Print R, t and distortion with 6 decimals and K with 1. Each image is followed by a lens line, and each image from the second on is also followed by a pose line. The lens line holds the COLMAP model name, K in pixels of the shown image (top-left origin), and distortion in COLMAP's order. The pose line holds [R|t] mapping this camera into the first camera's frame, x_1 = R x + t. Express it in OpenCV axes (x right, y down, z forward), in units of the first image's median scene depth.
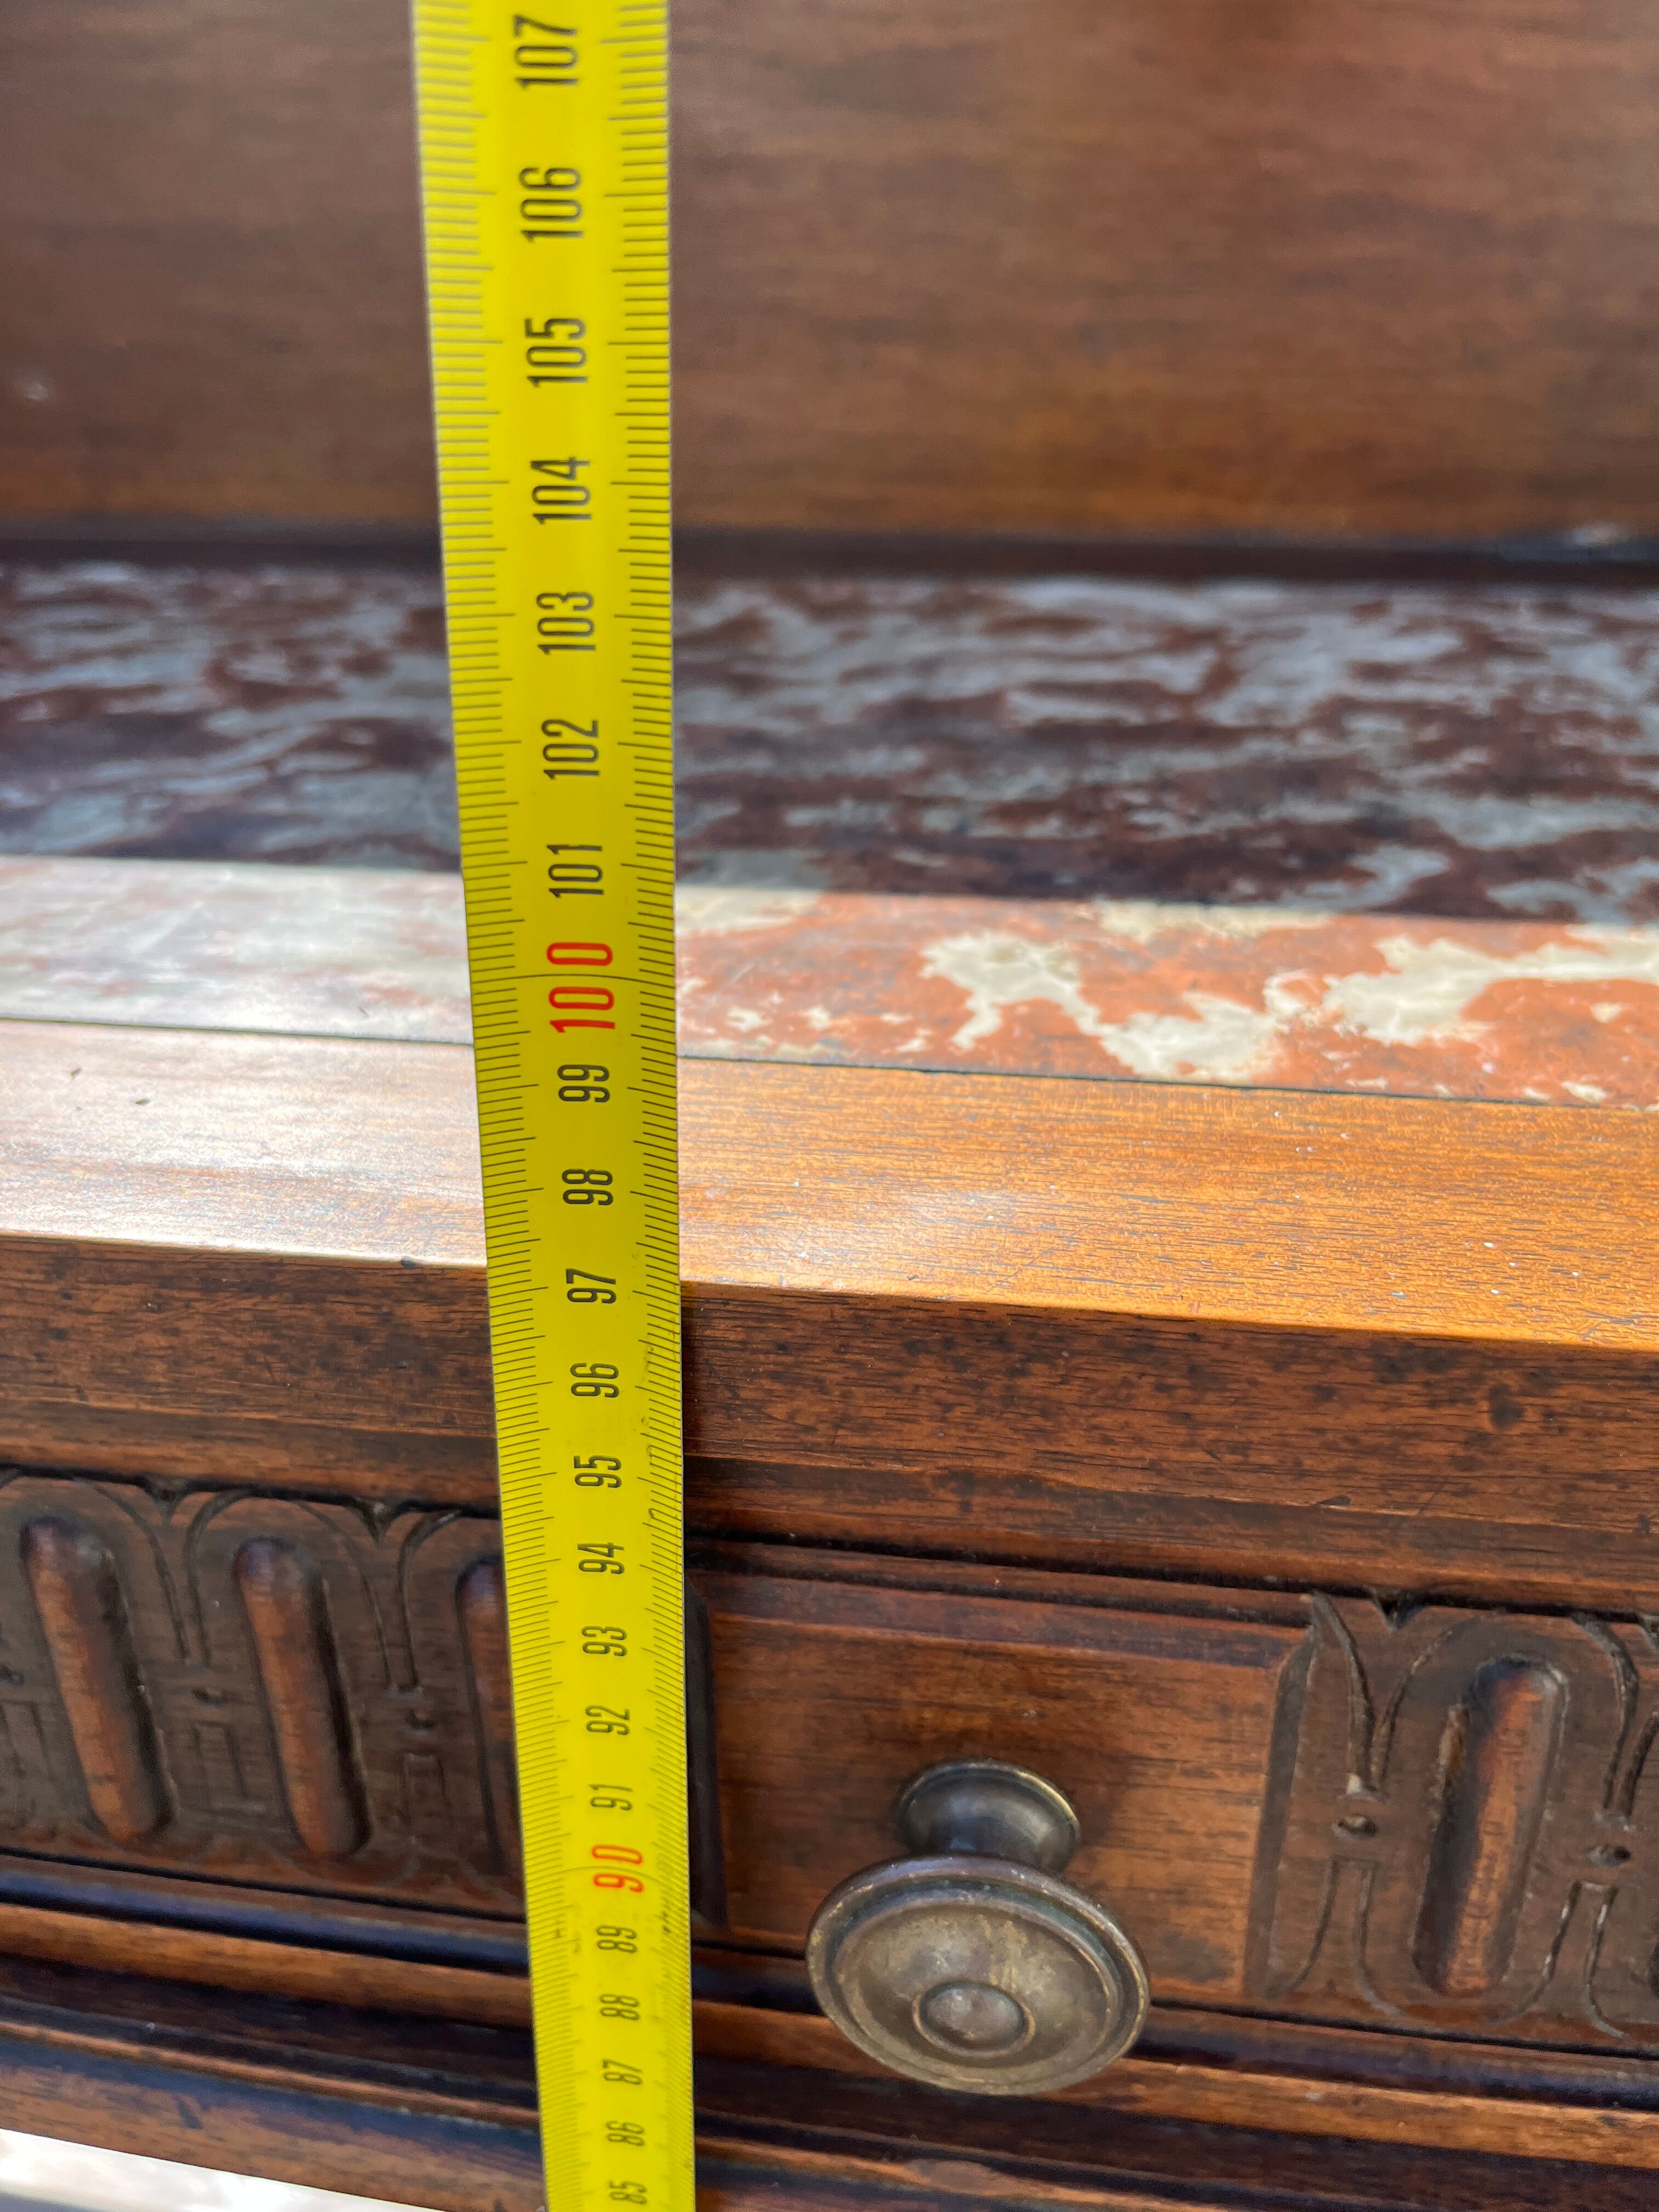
lens RADIAL K [[1692.2, 0, 844.7], [0, 1692.2, 1114.0], [0, 0, 1]] dist [0.054432, -0.079983]
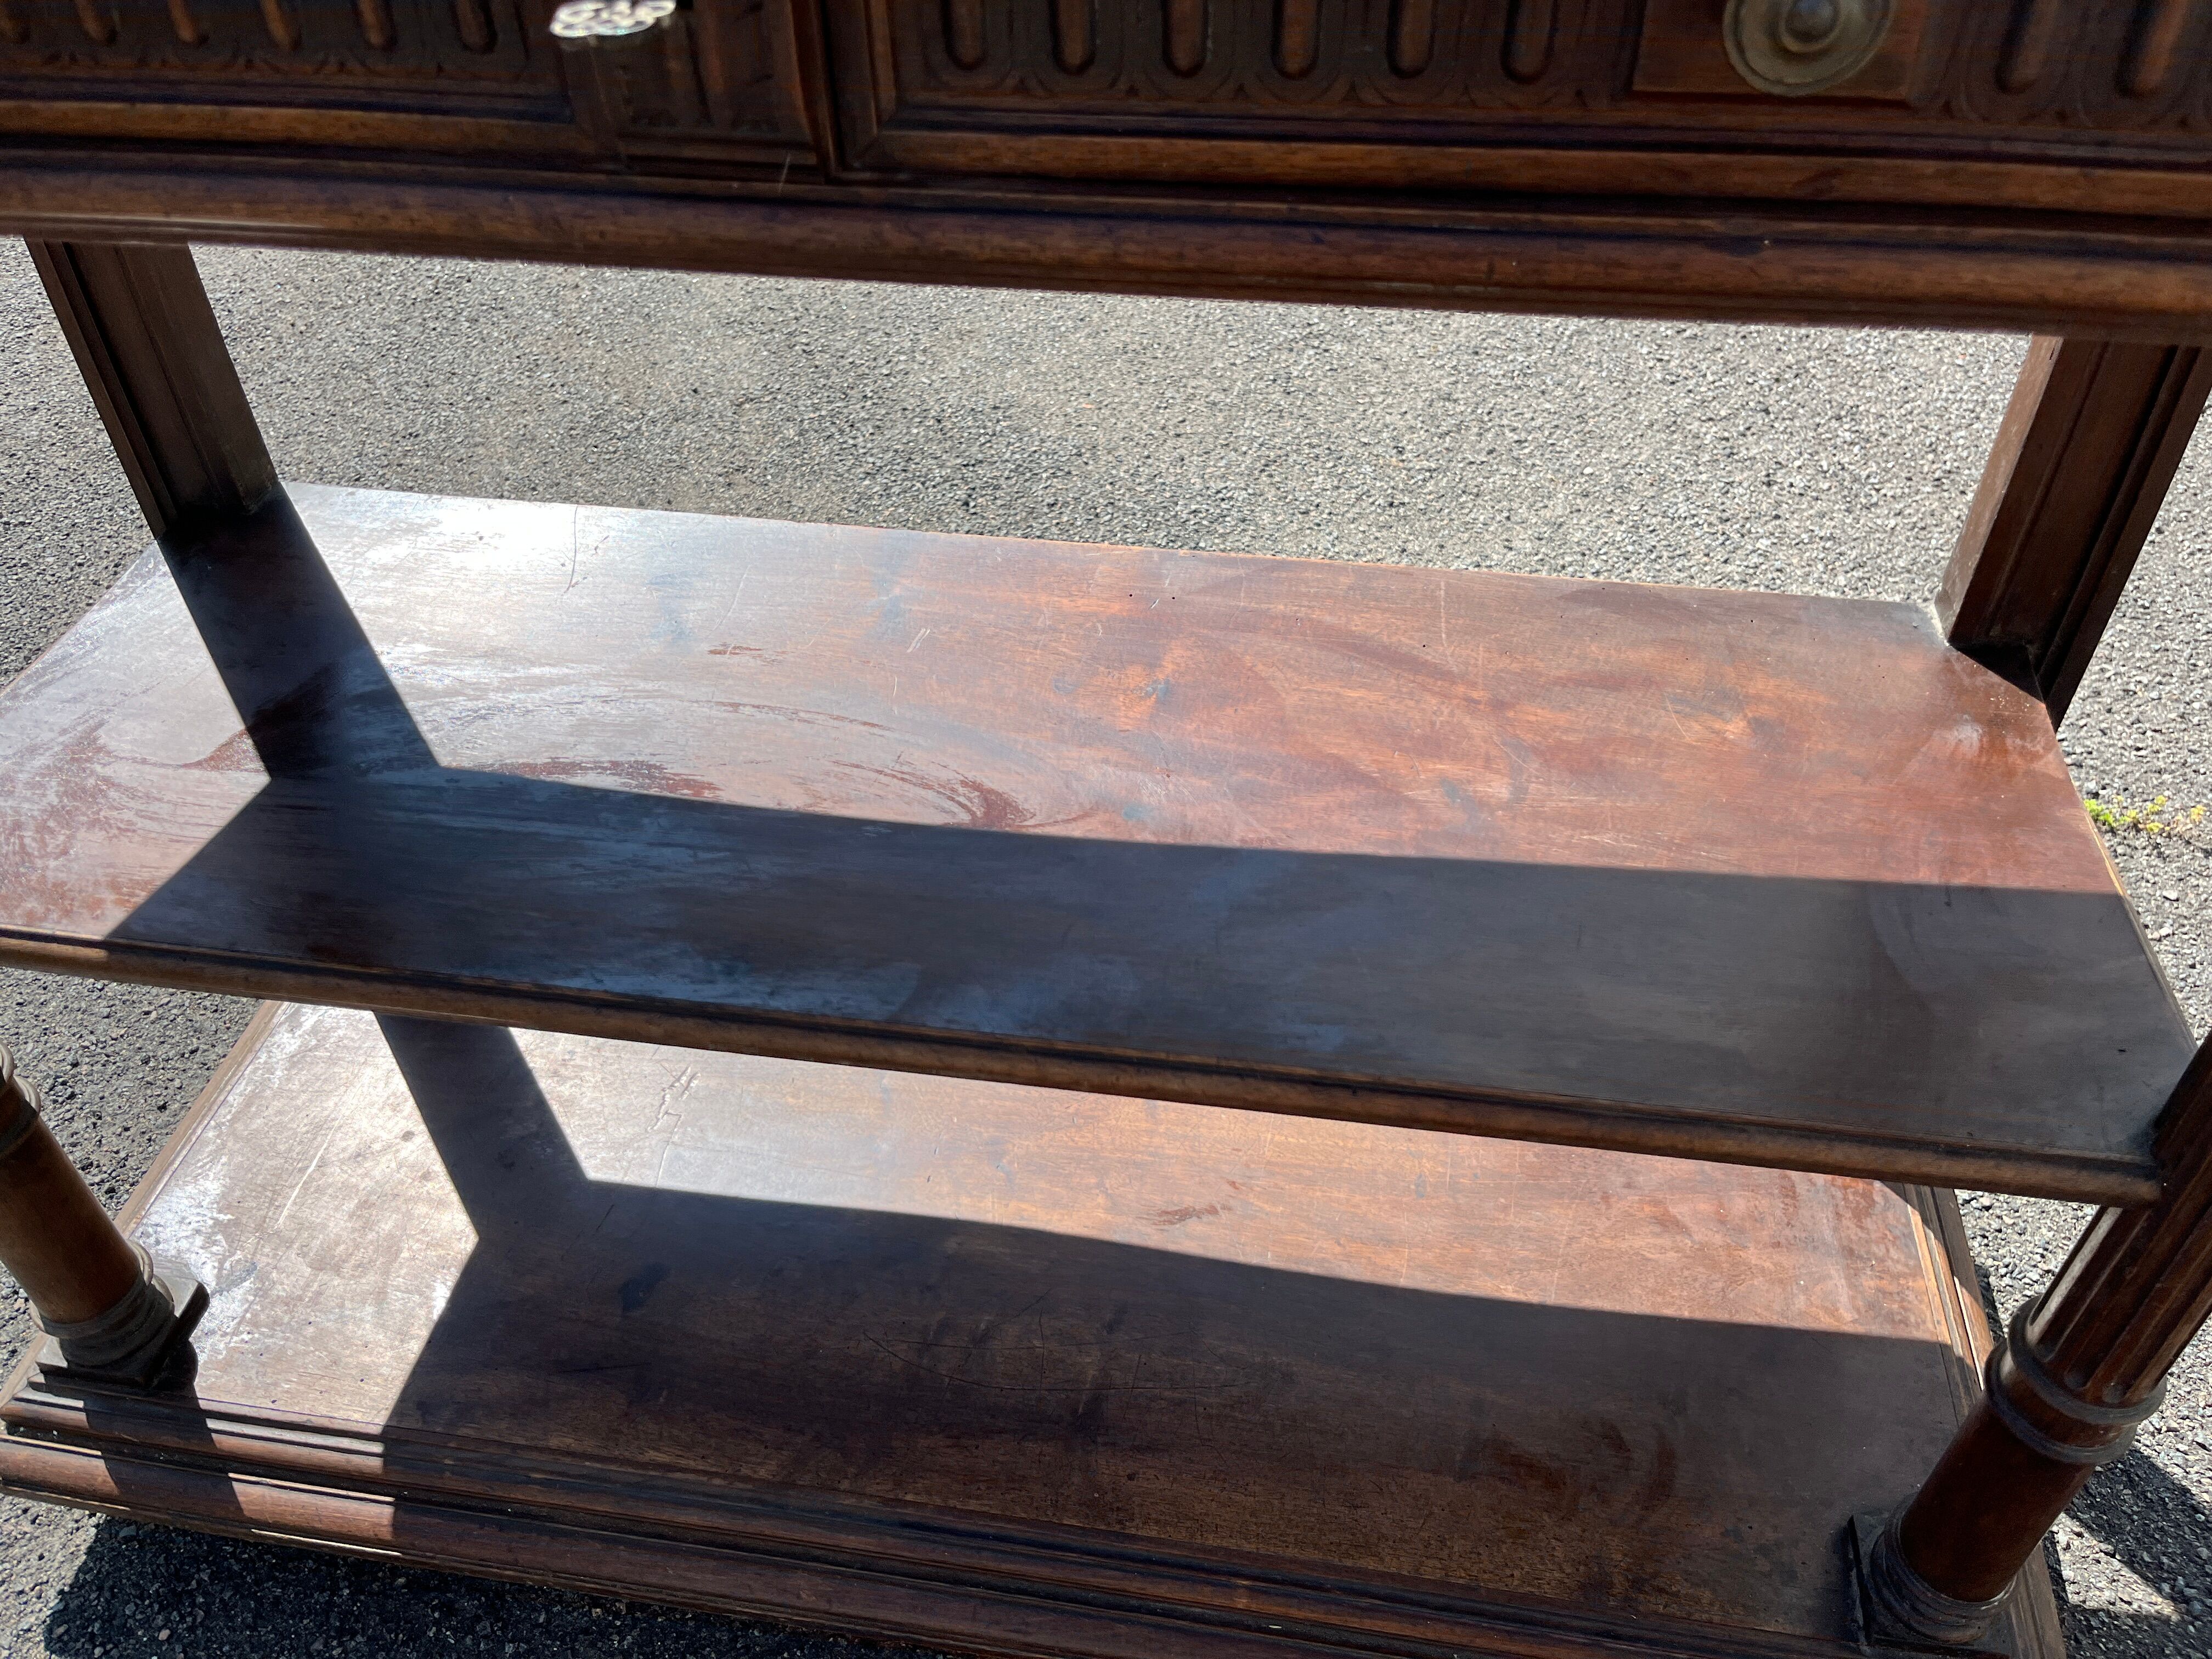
lens RADIAL K [[1692.2, 0, 1091.3], [0, 1692.2, 839.9], [0, 0, 1]] dist [0.054432, -0.079983]
pose [[0.999967, -0.000504, -0.008139, -0.569587], [0.002551, 0.967327, 0.253518, 0.701454], [0.007746, -0.253530, 0.967297, -0.933847]]
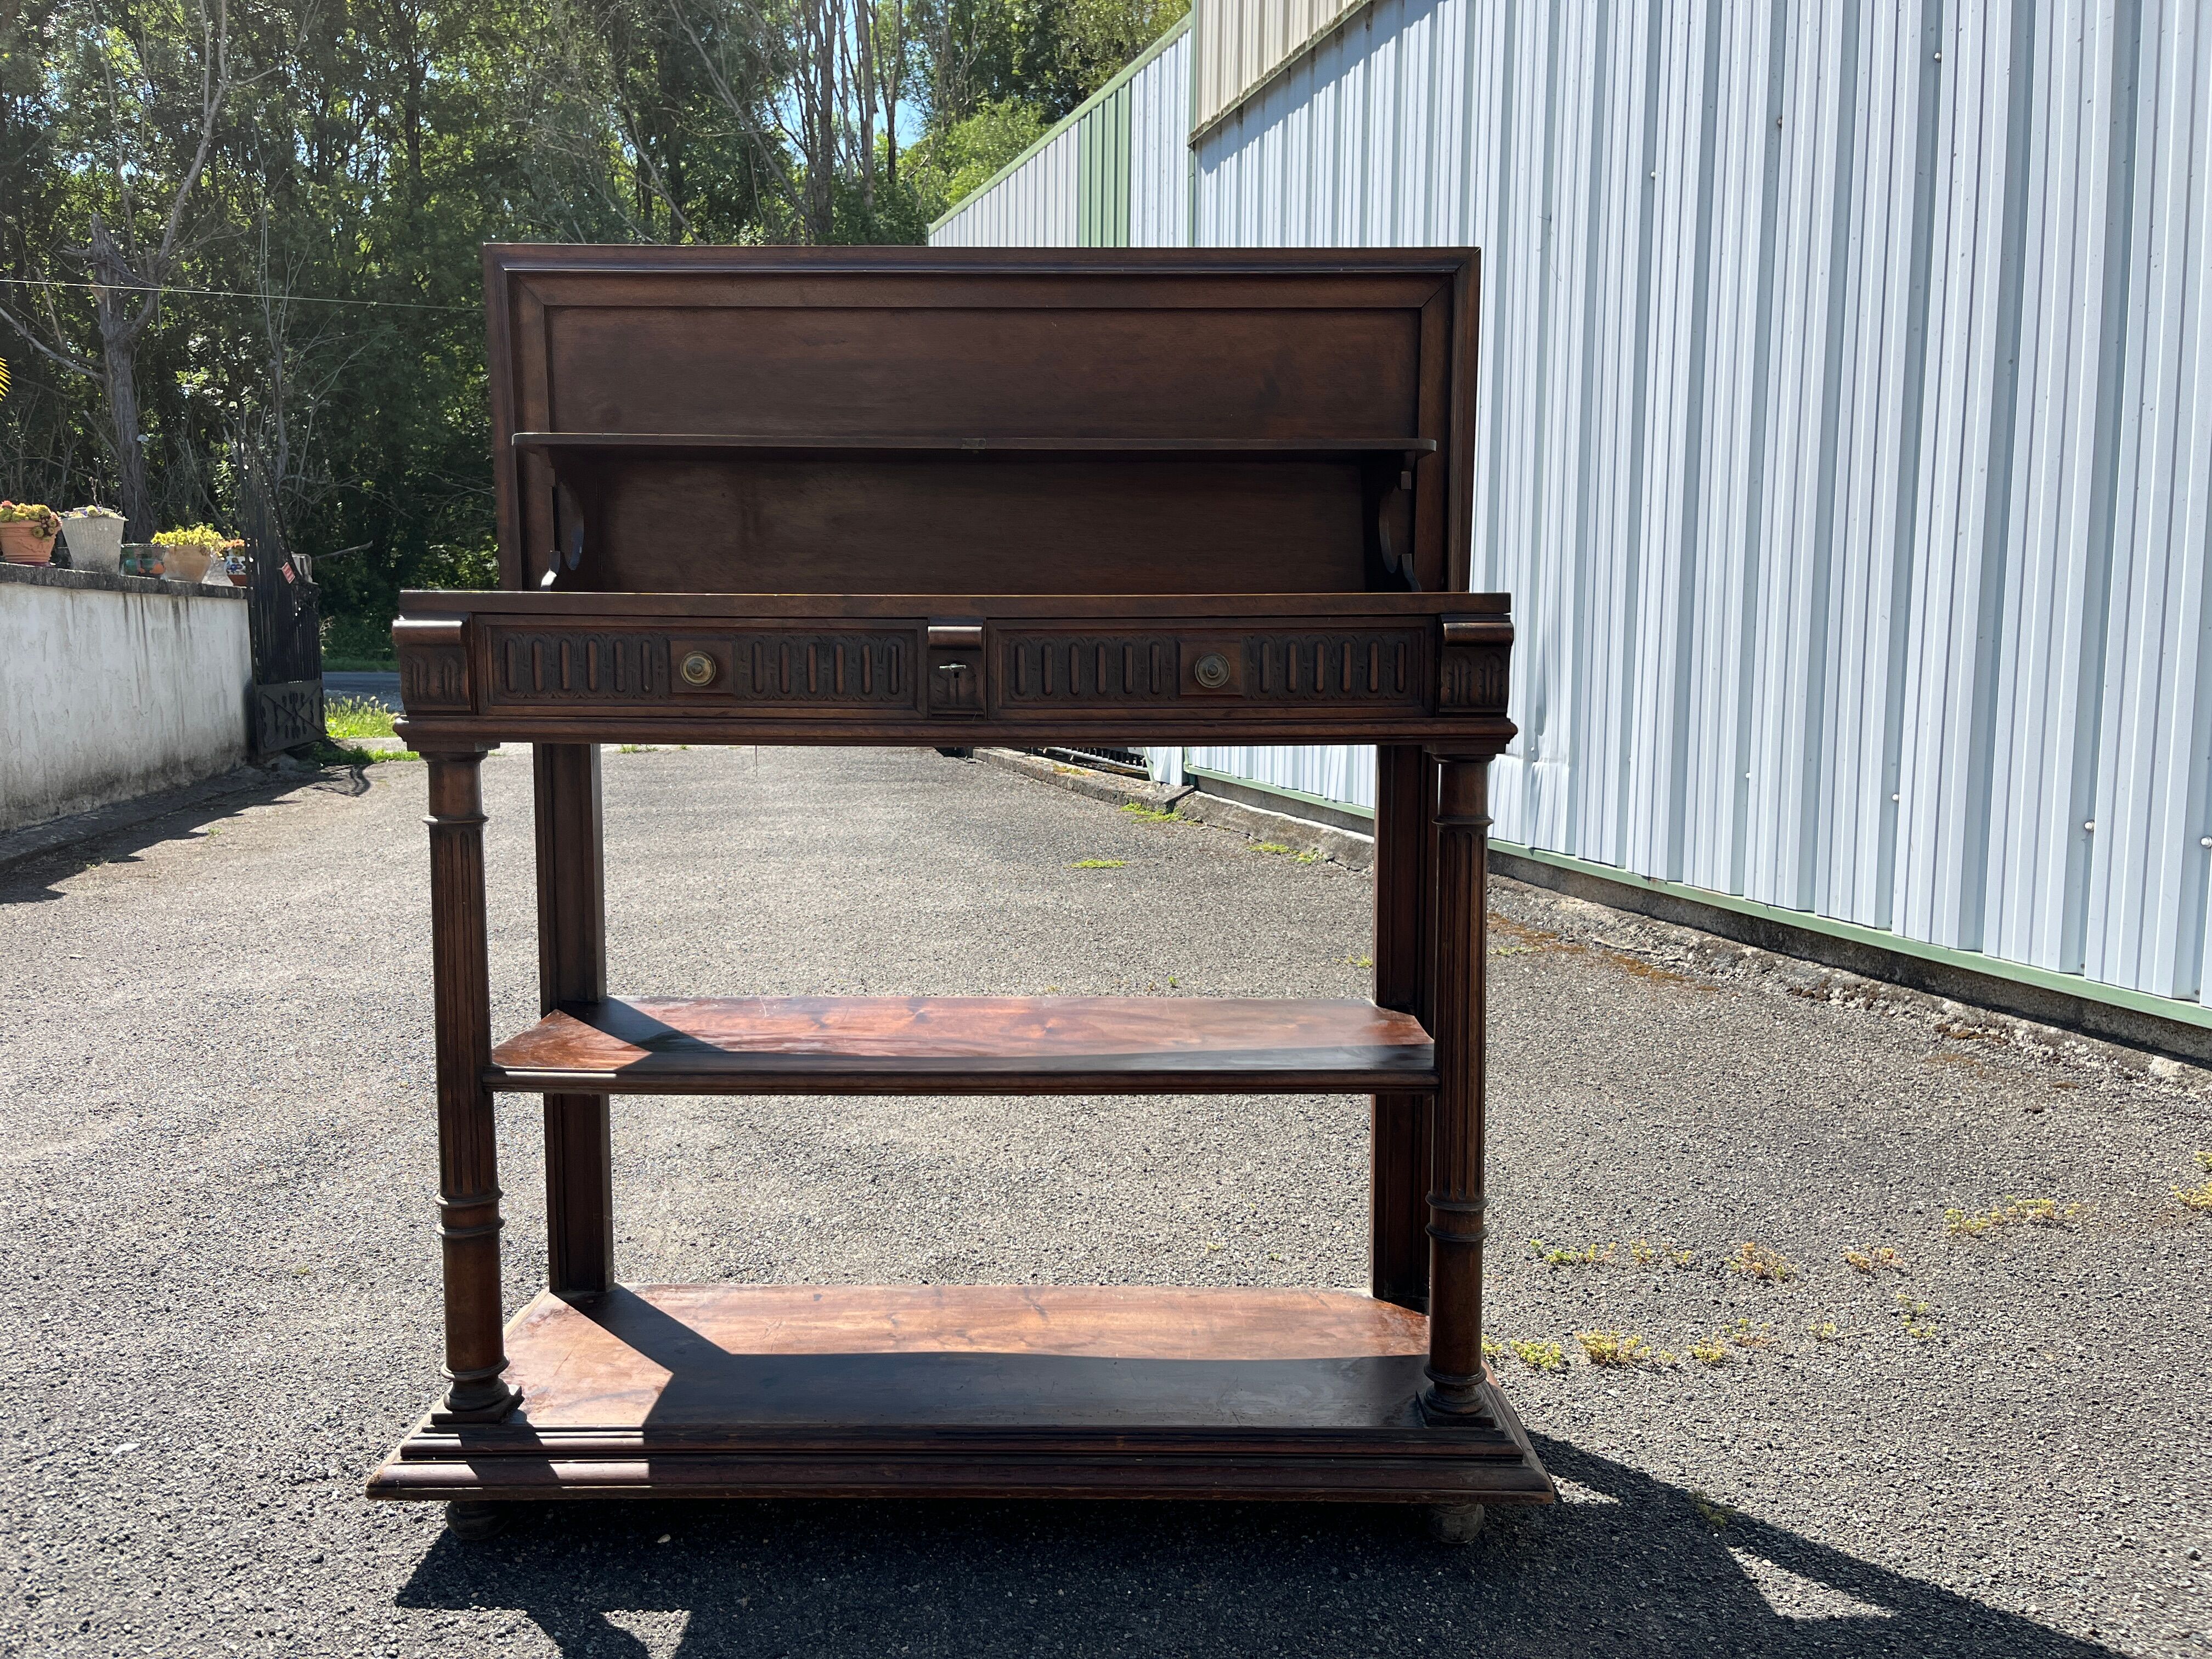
lens RADIAL K [[1692.2, 0, 1104.5], [0, 1692.2, 818.5], [0, 0, 1]] dist [0.054432, -0.079983]
pose [[0.988905, 0.002216, 0.148530, -1.417164], [0.054719, 0.924142, -0.378111, 3.553561], [-0.138101, 0.382043, 0.913768, -5.348194]]
